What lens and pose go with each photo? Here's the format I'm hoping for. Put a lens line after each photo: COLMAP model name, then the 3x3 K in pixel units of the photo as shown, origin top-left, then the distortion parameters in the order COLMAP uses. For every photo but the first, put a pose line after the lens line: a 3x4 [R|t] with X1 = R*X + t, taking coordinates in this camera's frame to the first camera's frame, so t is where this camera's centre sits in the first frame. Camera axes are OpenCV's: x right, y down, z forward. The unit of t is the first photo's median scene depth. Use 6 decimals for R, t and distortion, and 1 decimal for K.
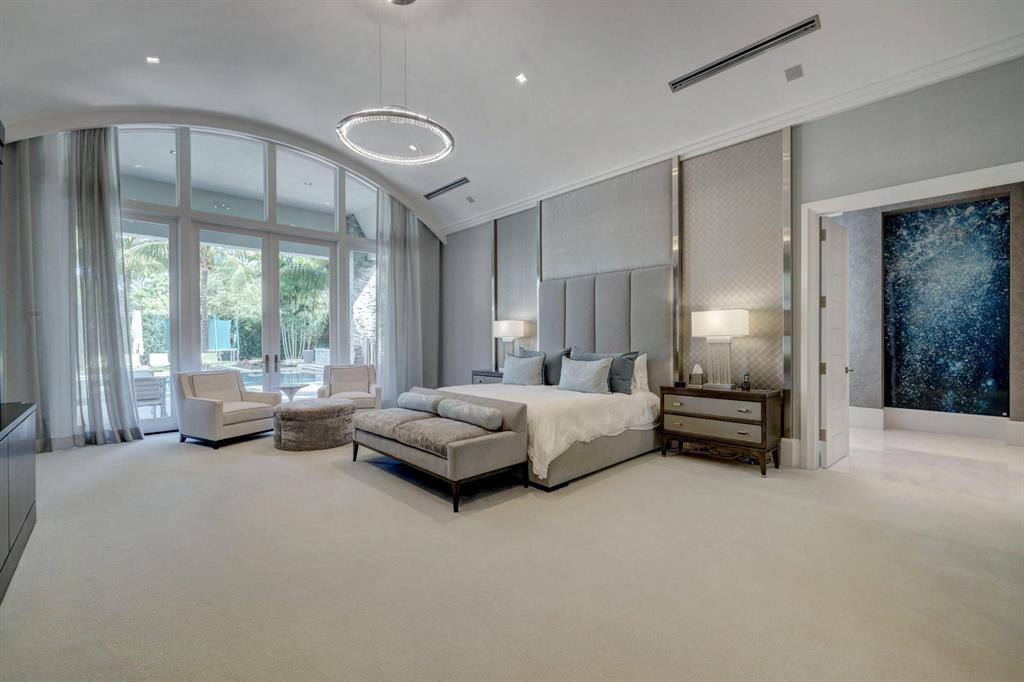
lens RADIAL K [[425.7, 0, 509.6], [0, 425.7, 341.4], [0, 0, 1]] dist [-0.003077, -0.000239]
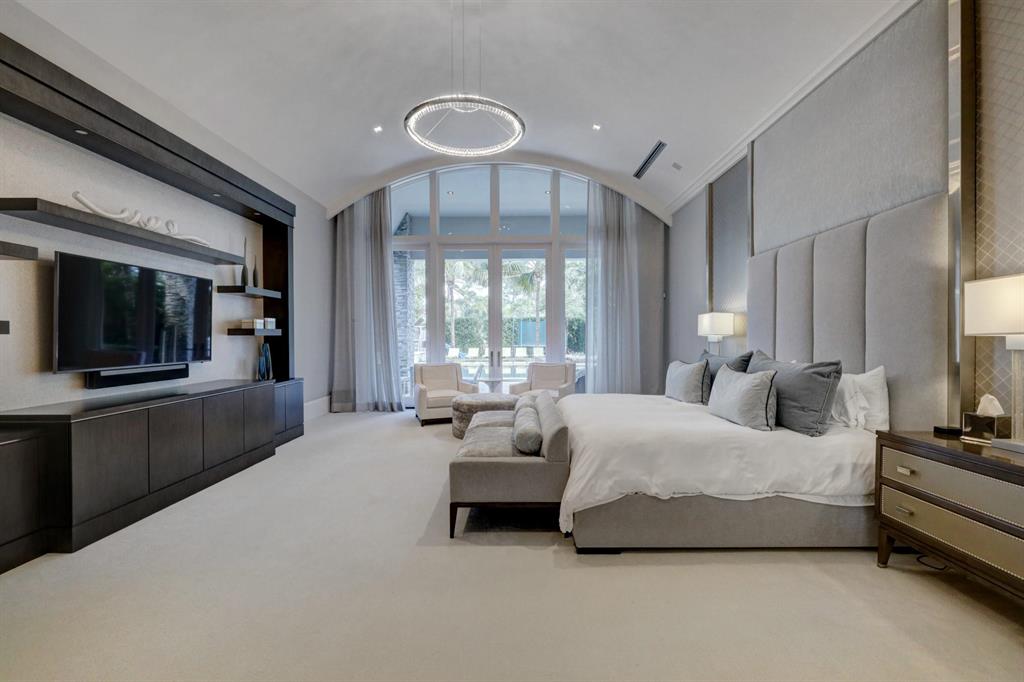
lens RADIAL K [[425.7, 0, 515.3], [0, 425.7, 339.0], [0, 0, 1]] dist [-0.003077, -0.000239]
pose [[0.725336, 0.005059, -0.688376, 0.357580], [-0.004155, 0.999987, 0.002972, -0.005720], [0.688382, 0.000705, 0.725348, 0.288766]]
